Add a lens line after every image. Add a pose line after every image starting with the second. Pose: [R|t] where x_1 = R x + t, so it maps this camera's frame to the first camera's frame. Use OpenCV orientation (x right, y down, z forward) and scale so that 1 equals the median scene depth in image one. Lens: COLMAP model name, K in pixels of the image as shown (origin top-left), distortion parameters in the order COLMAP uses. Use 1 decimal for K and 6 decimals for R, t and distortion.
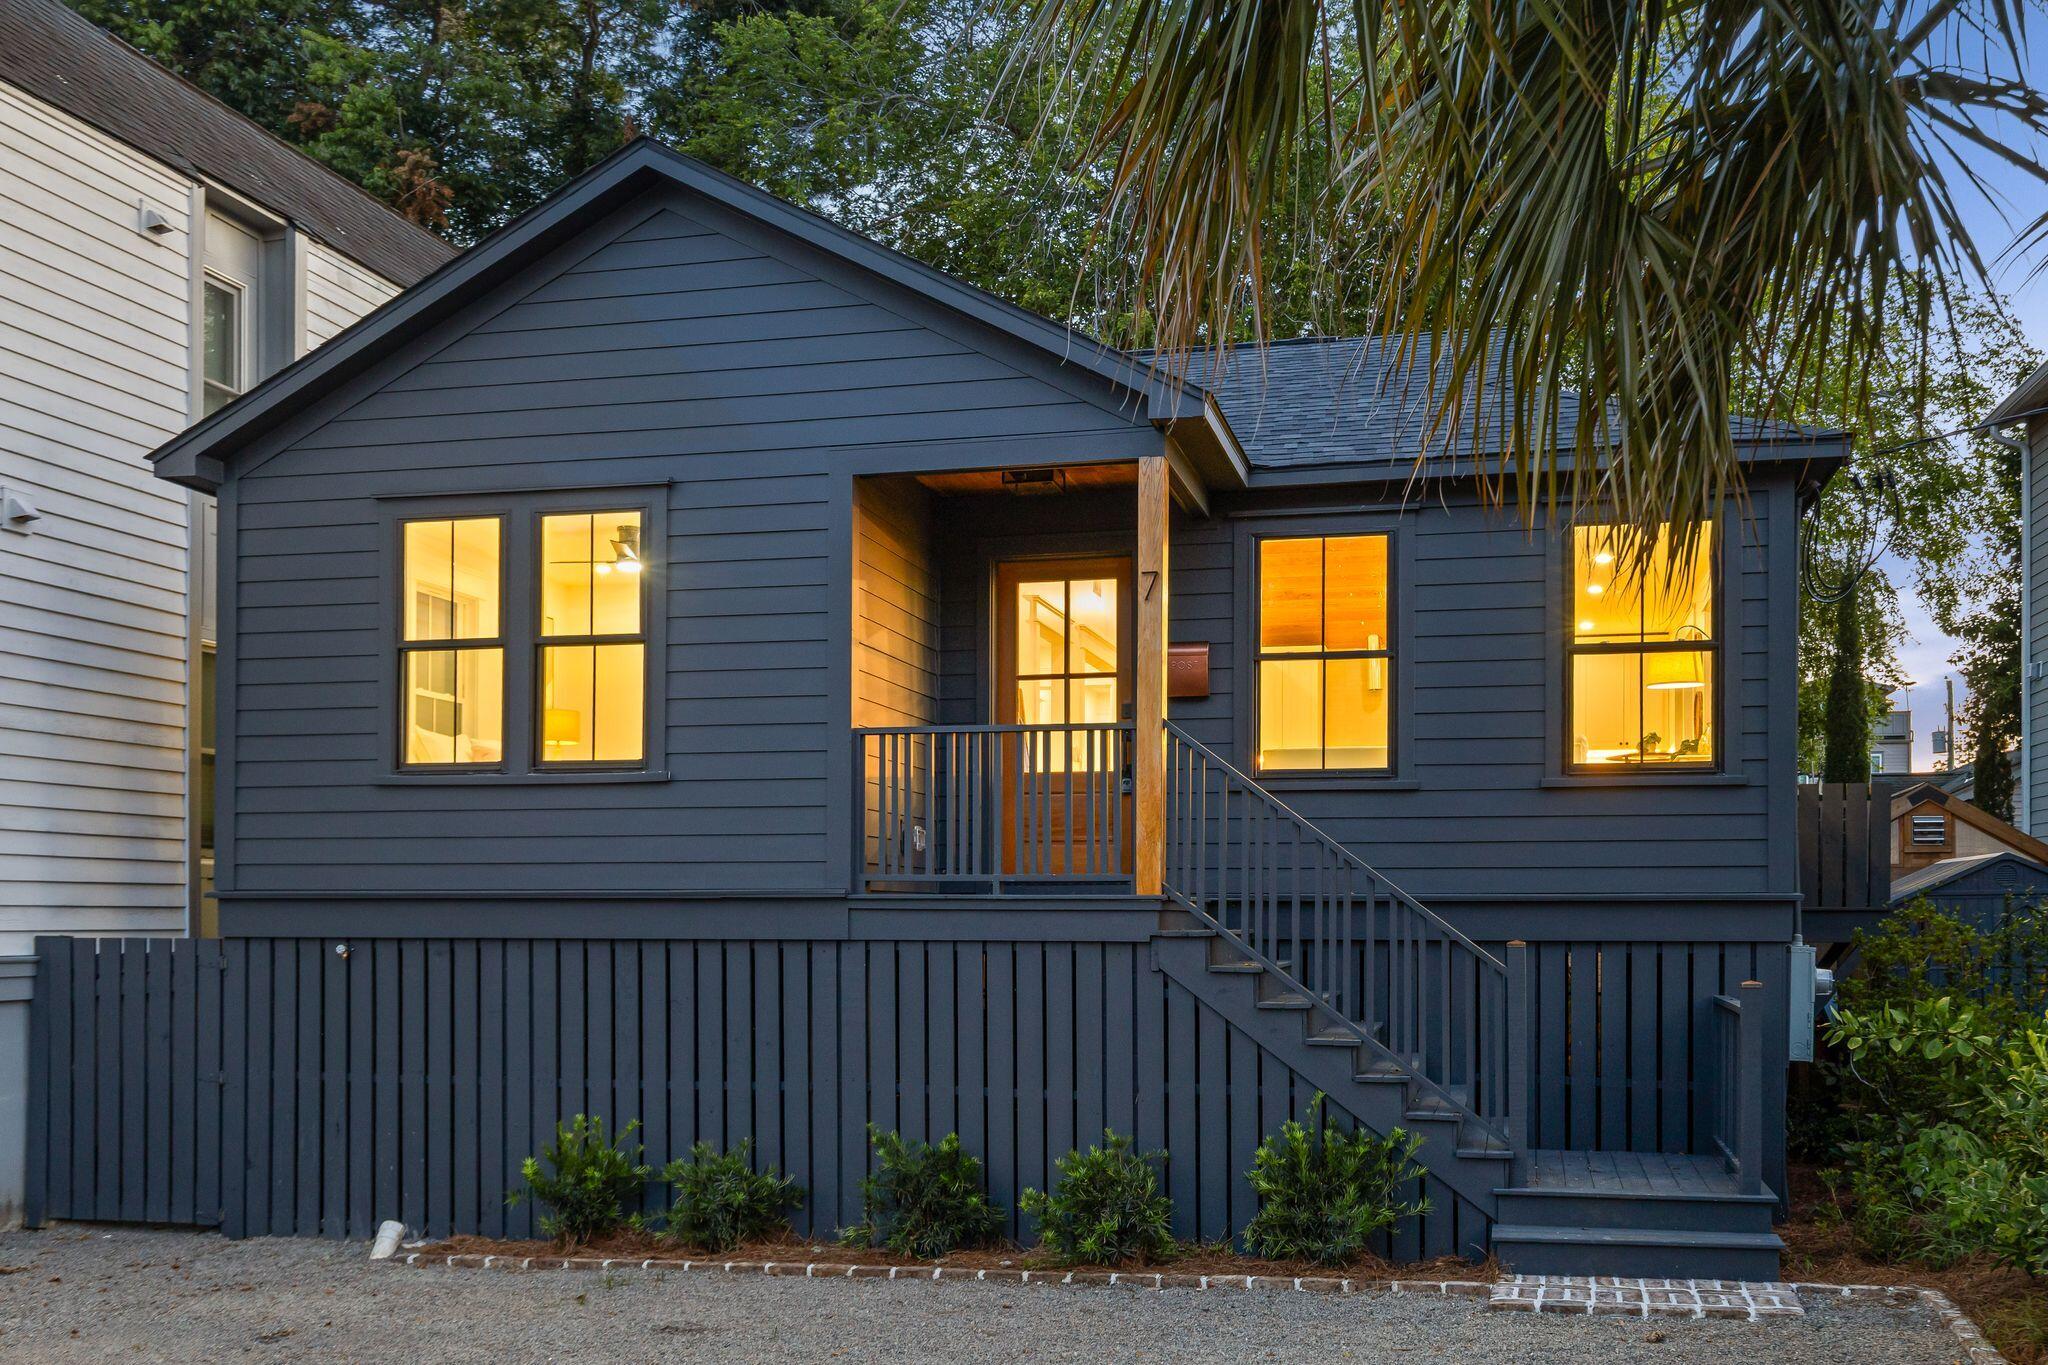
lens RADIAL K [[1765.3, 0, 1087.2], [0, 1765.3, 894.5], [0, 0, 1]] dist [0.002260, -0.006275]
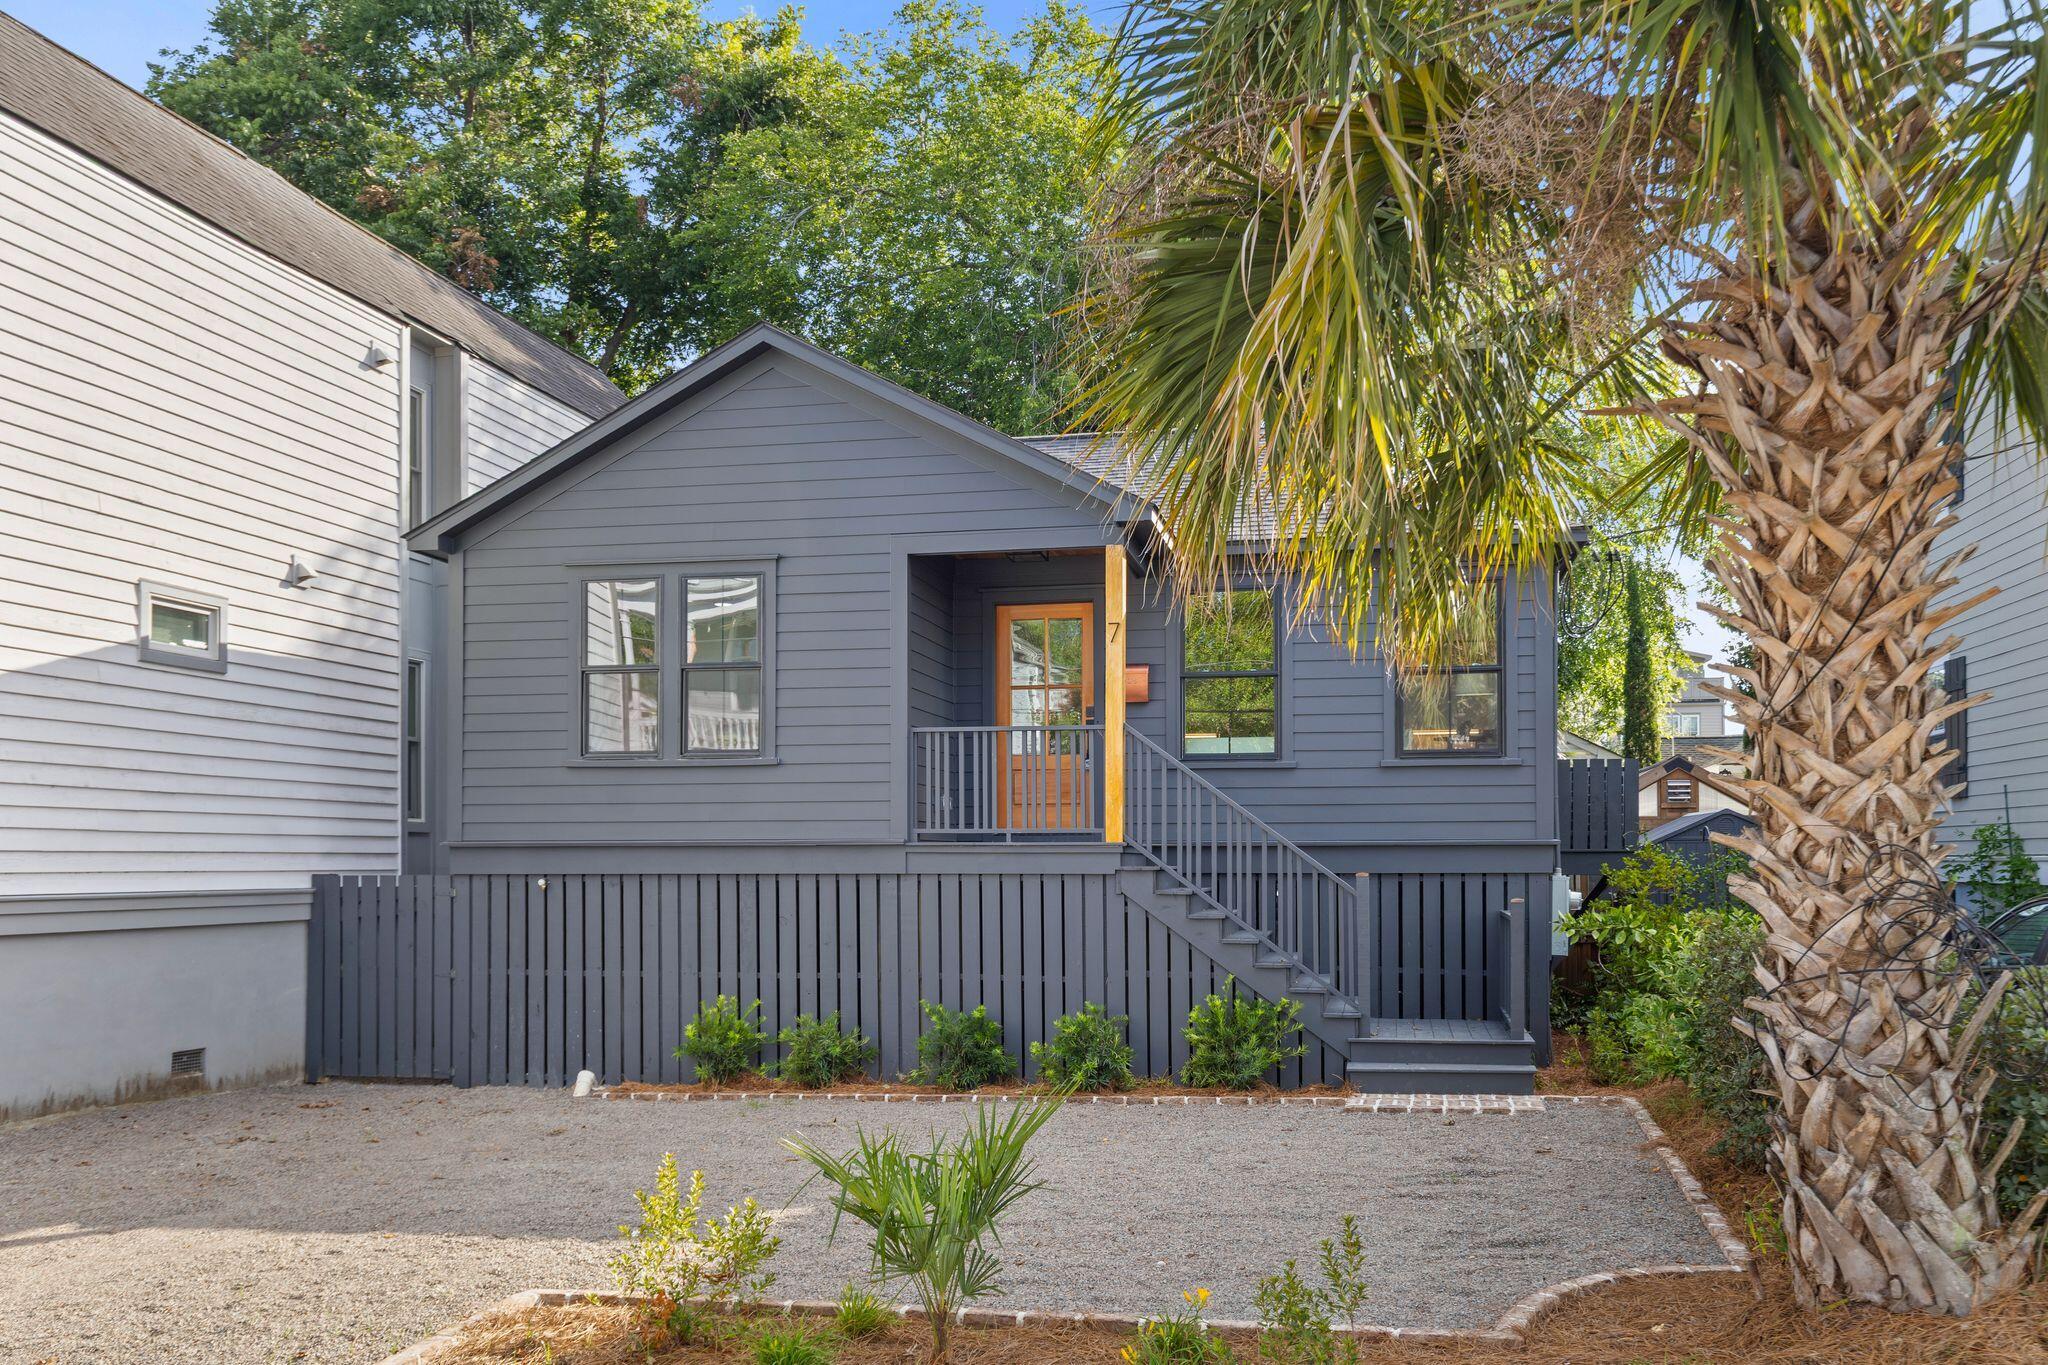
lens RADIAL K [[1629.7, 0, 1023.4], [0, 1629.7, 825.0], [0, 0, 1]] dist [-0.004545, 0.002492]
pose [[0.999765, -0.003374, 0.021430, -0.064208], [0.003582, 0.999947, -0.009683, -0.001237], [-0.021396, 0.009757, 0.999723, -0.327698]]
